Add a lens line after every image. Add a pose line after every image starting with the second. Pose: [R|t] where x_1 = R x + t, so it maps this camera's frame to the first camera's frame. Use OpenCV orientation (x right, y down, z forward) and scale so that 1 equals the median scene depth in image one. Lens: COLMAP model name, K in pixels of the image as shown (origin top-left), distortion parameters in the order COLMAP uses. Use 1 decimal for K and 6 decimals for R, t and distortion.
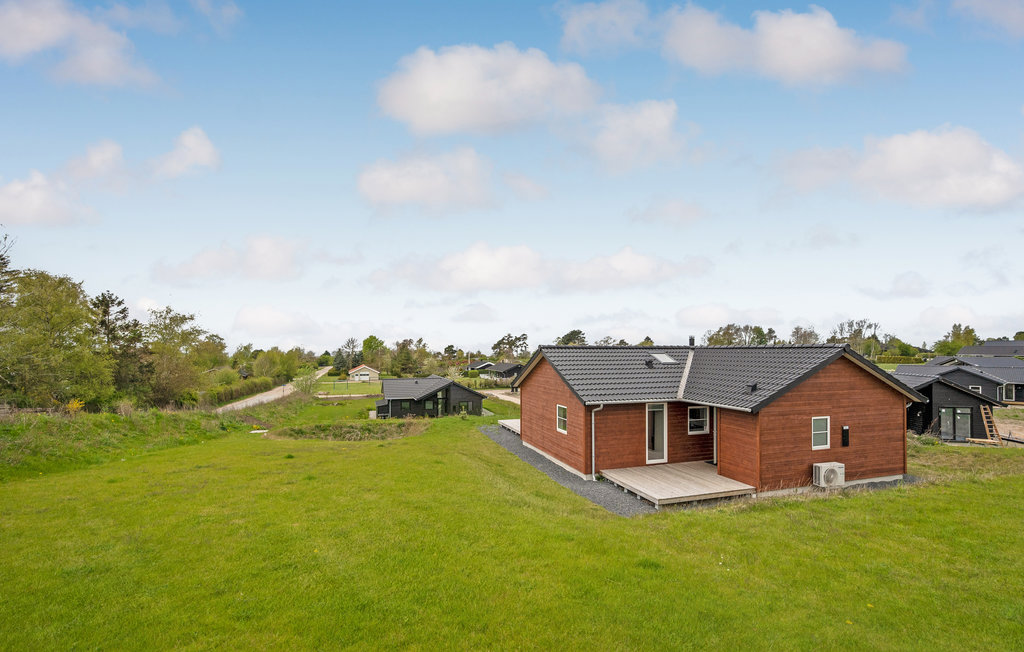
lens RADIAL K [[445.7, 0, 513.4], [0, 445.7, 351.6], [0, 0, 1]] dist [-0.000585, 0.000124]
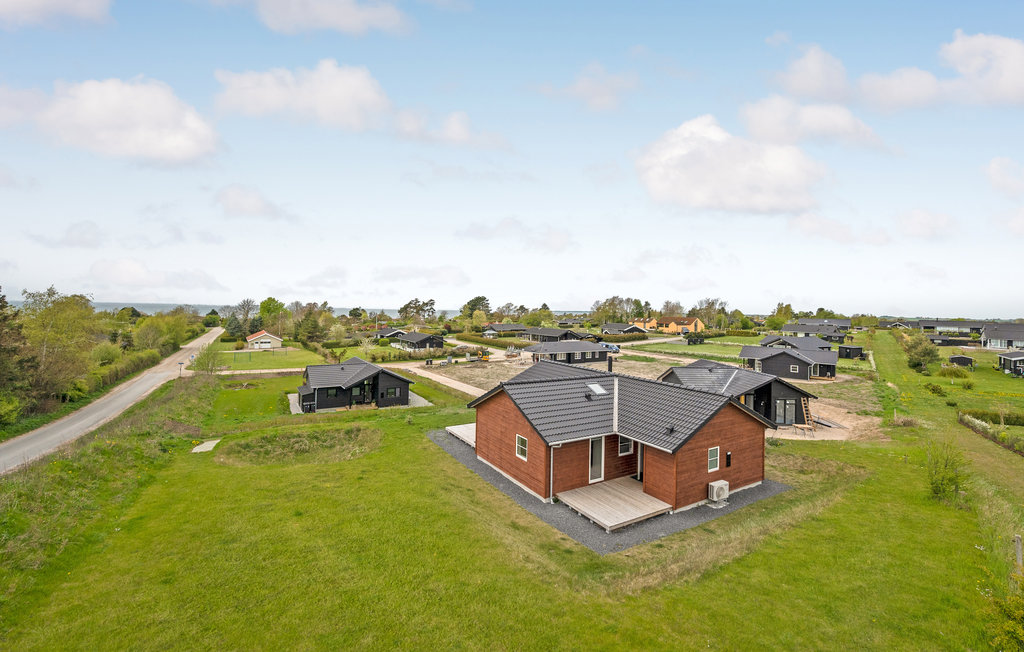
lens RADIAL K [[424.4, 0, 514.1], [0, 424.4, 312.1], [0, 0, 1]] dist [-0.000204, -0.000042]
pose [[0.974406, 0.021269, 0.223787, -0.172151], [-0.021068, 0.999773, -0.003283, -0.206849], [-0.223806, -0.001516, 0.974632, -0.110148]]
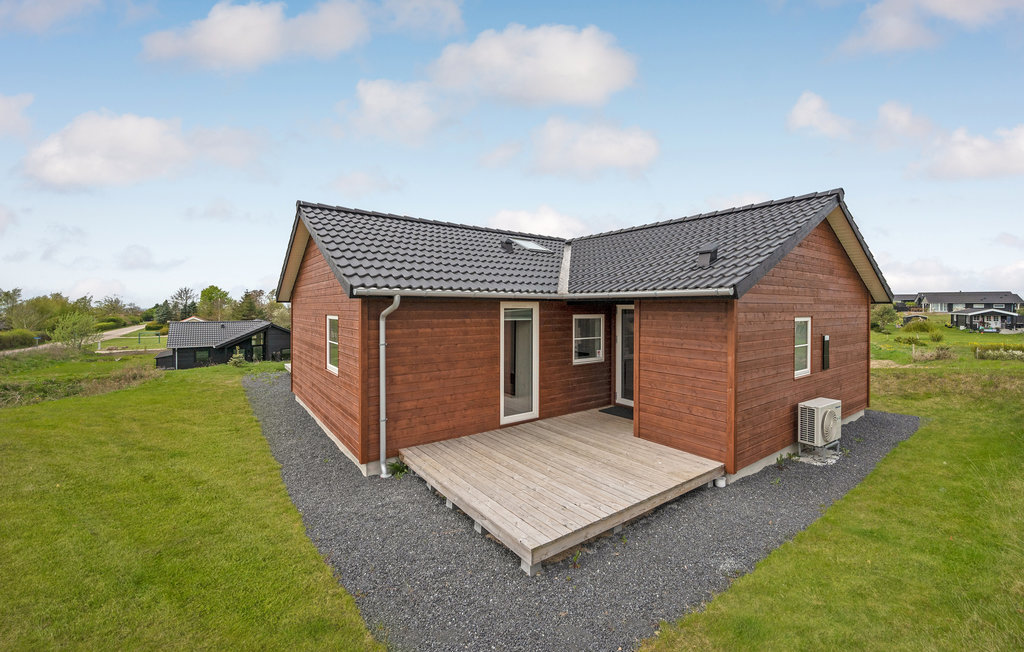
lens RADIAL K [[405.9, 0, 516.0], [0, 405.9, 311.2], [0, 0, 1]] dist [0.000385, 0.000043]
pose [[0.950446, 0.000257, 0.310890, 0.158567], [-0.002939, 0.999962, 0.008158, 0.110278], [-0.310876, -0.008668, 0.950411, 0.515339]]
